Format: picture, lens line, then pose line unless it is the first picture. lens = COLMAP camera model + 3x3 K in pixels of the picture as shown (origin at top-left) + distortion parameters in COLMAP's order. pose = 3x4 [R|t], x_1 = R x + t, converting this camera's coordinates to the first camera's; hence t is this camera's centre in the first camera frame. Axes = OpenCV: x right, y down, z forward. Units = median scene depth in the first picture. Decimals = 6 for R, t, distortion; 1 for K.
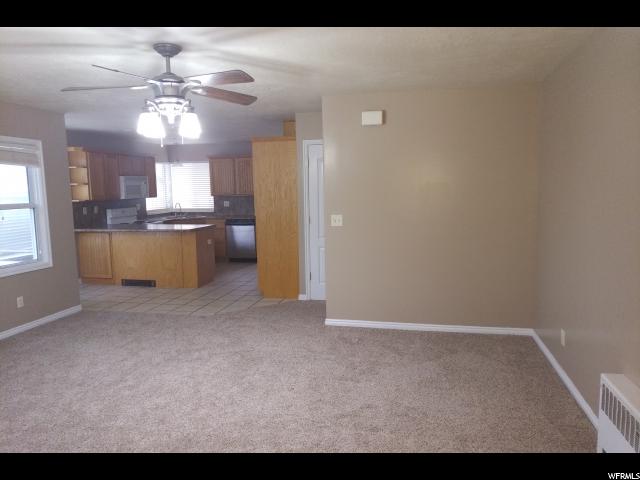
lens RADIAL K [[467.5, 0, 319.9], [0, 467.5, 236.8], [0, 0, 1]] dist [0.008946, -0.000805]
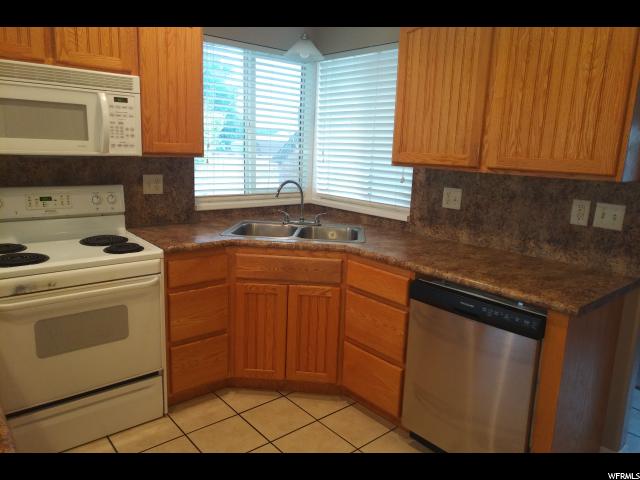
lens RADIAL K [[467.5, 0, 318.5], [0, 467.5, 239.0], [0, 0, 1]] dist [0.008946, -0.000805]
pose [[0.798172, 0.166254, -0.579035, -0.199112], [-0.117785, 0.985683, 0.120651, -0.140670], [0.590803, -0.028098, 0.806326, 1.452774]]
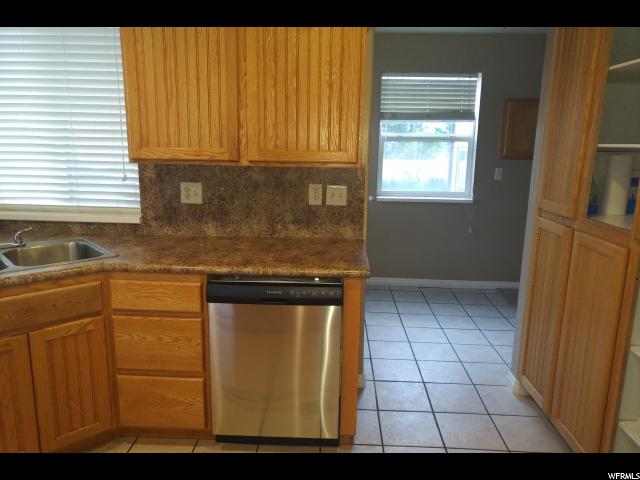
lens RADIAL K [[467.5, 0, 321.5], [0, 467.5, 241.4], [0, 0, 1]] dist [0.008946, -0.000805]
pose [[0.982061, -0.002716, 0.188546, -0.351068], [-0.016232, 0.994967, 0.098880, -0.140187], [-0.187865, -0.100166, 0.977074, 1.435648]]
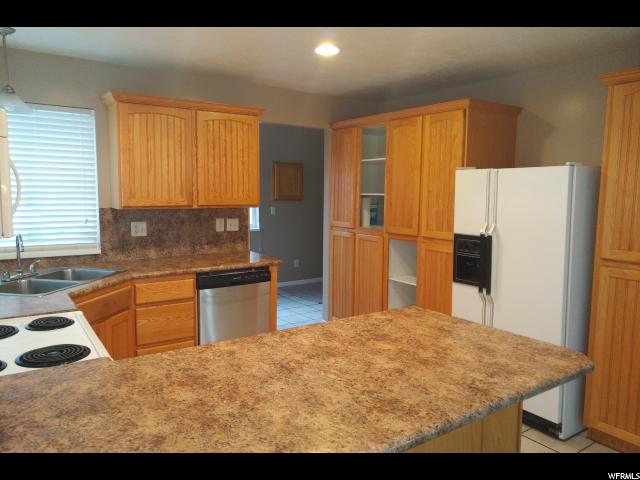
lens RADIAL K [[467.5, 0, 317.8], [0, 467.5, 242.8], [0, 0, 1]] dist [0.008946, -0.000805]
pose [[0.673311, -0.058218, 0.737064, -0.754942], [0.055970, 0.998048, 0.027703, -0.122793], [-0.737238, 0.022601, 0.675255, 1.258780]]
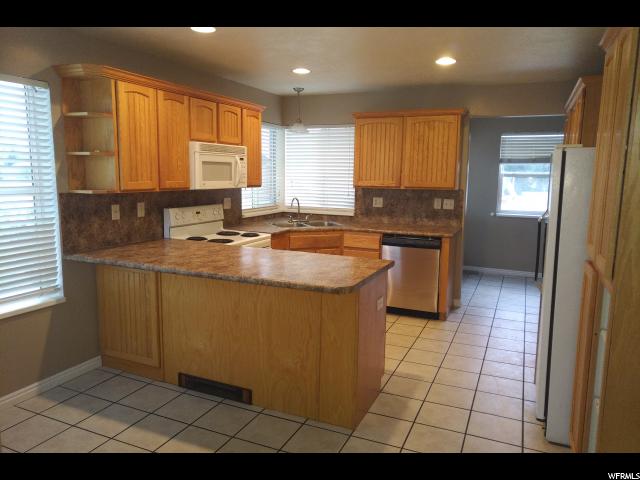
lens RADIAL K [[467.5, 0, 317.8], [0, 467.5, 236.5], [0, 0, 1]] dist [0.008946, -0.000805]
pose [[0.980052, 0.060556, -0.189293, -0.320642], [-0.055382, 0.997936, 0.032511, -0.087215], [0.190871, -0.021379, 0.981382, 0.870111]]
